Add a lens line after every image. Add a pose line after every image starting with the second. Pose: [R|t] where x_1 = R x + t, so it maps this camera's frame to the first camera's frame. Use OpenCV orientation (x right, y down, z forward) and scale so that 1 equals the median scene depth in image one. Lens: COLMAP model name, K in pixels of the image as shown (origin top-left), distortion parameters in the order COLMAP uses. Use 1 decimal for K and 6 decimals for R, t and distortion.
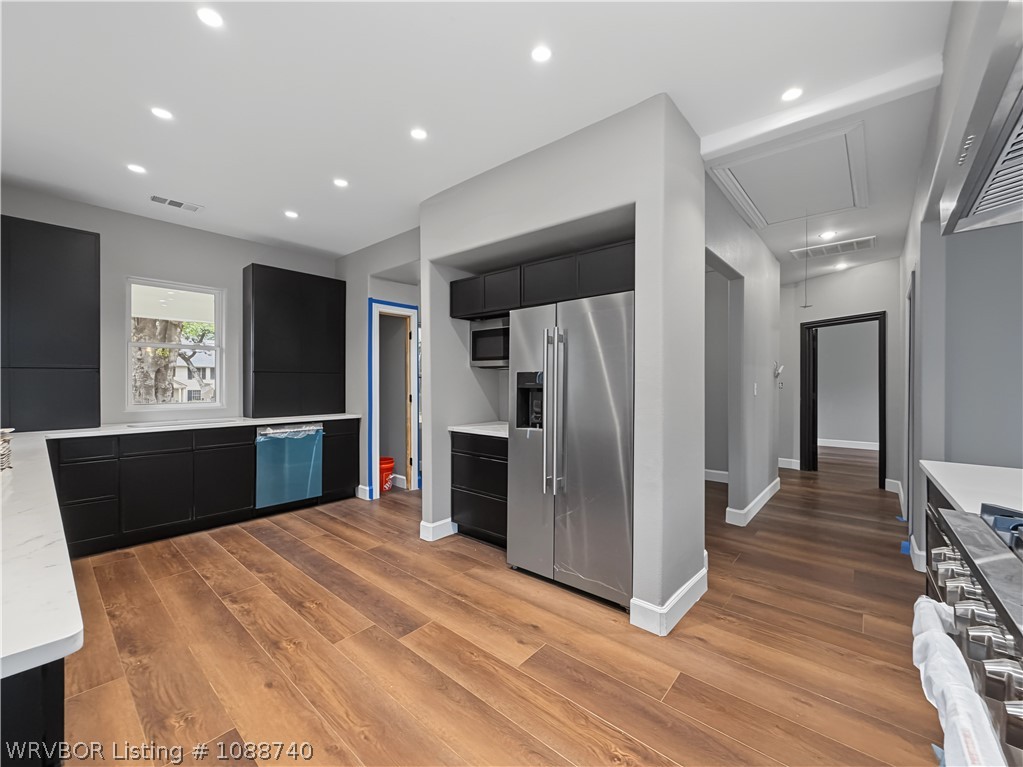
lens RADIAL K [[416.2, 0, 509.8], [0, 416.2, 385.7], [0, 0, 1]] dist [-0.000173, -0.000260]
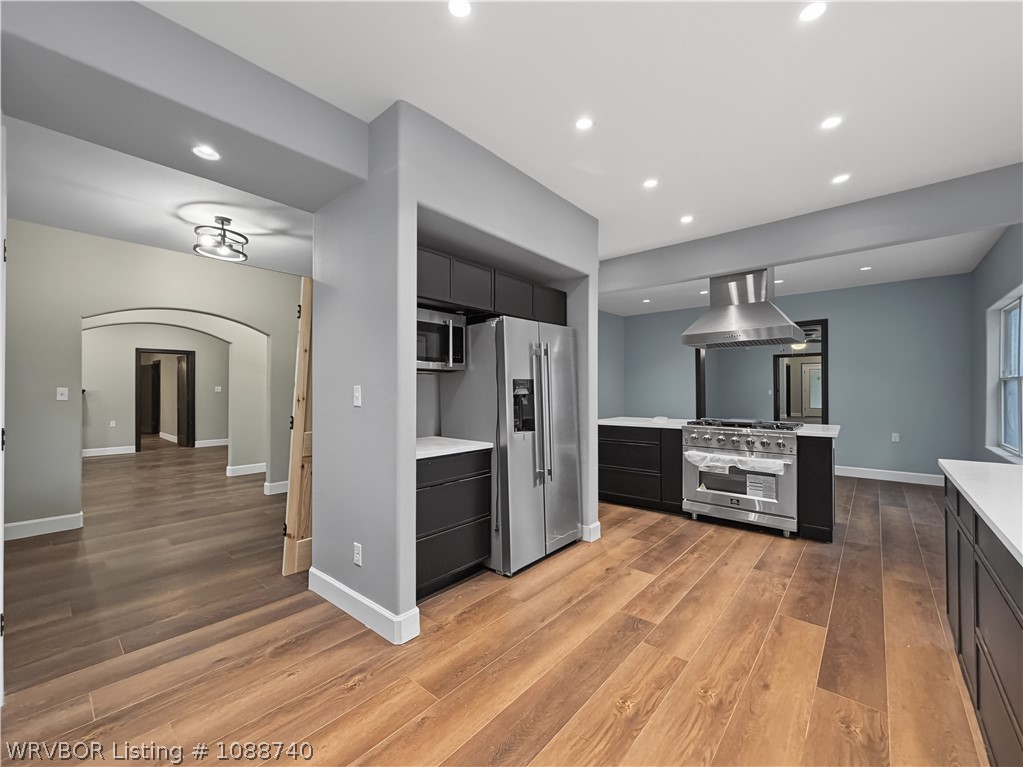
lens RADIAL K [[416.2, 0, 509.8], [0, 416.2, 385.7], [0, 0, 1]] dist [-0.000173, -0.000260]
pose [[0.002284, 0.006420, 0.999977, -1.278548], [0.009002, 0.999939, -0.006441, -0.011741], [-0.999957, 0.009017, 0.002226, 1.291855]]
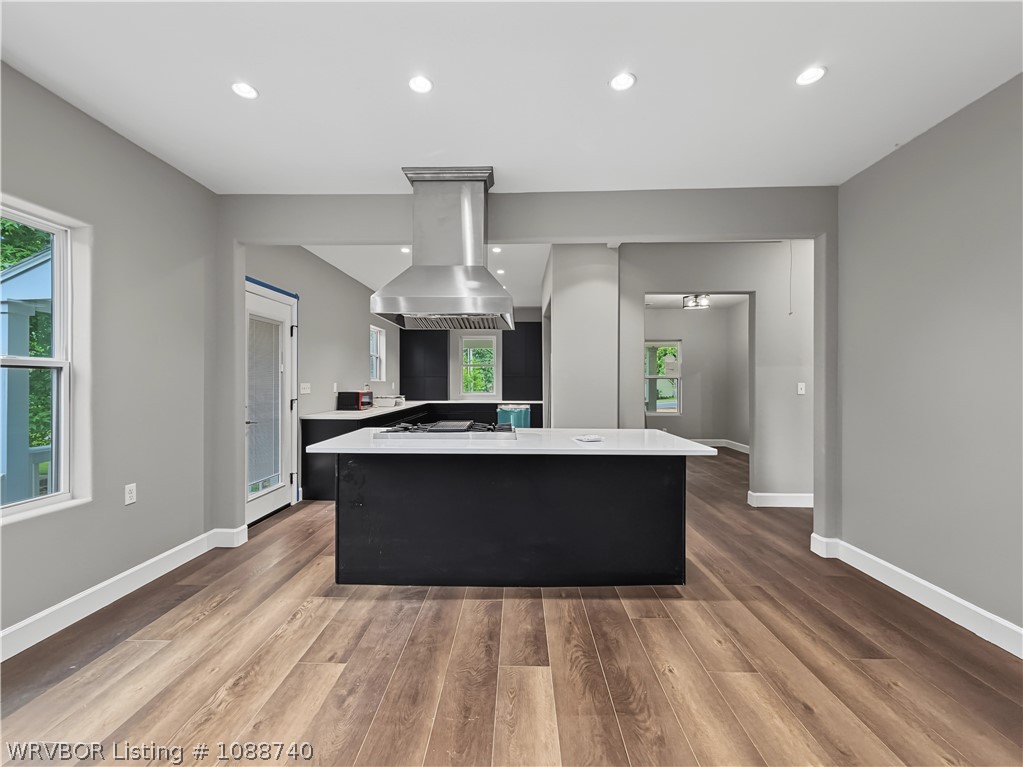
lens RADIAL K [[415.2, 0, 508.8], [0, 415.2, 381.7], [0, 0, 1]] dist [0.001901, 0.000023]
pose [[0.640305, -0.000637, -0.768120, 1.666287], [-0.005509, 0.999970, -0.005422, 0.001814], [0.768101, 0.007704, 0.640282, -0.429871]]
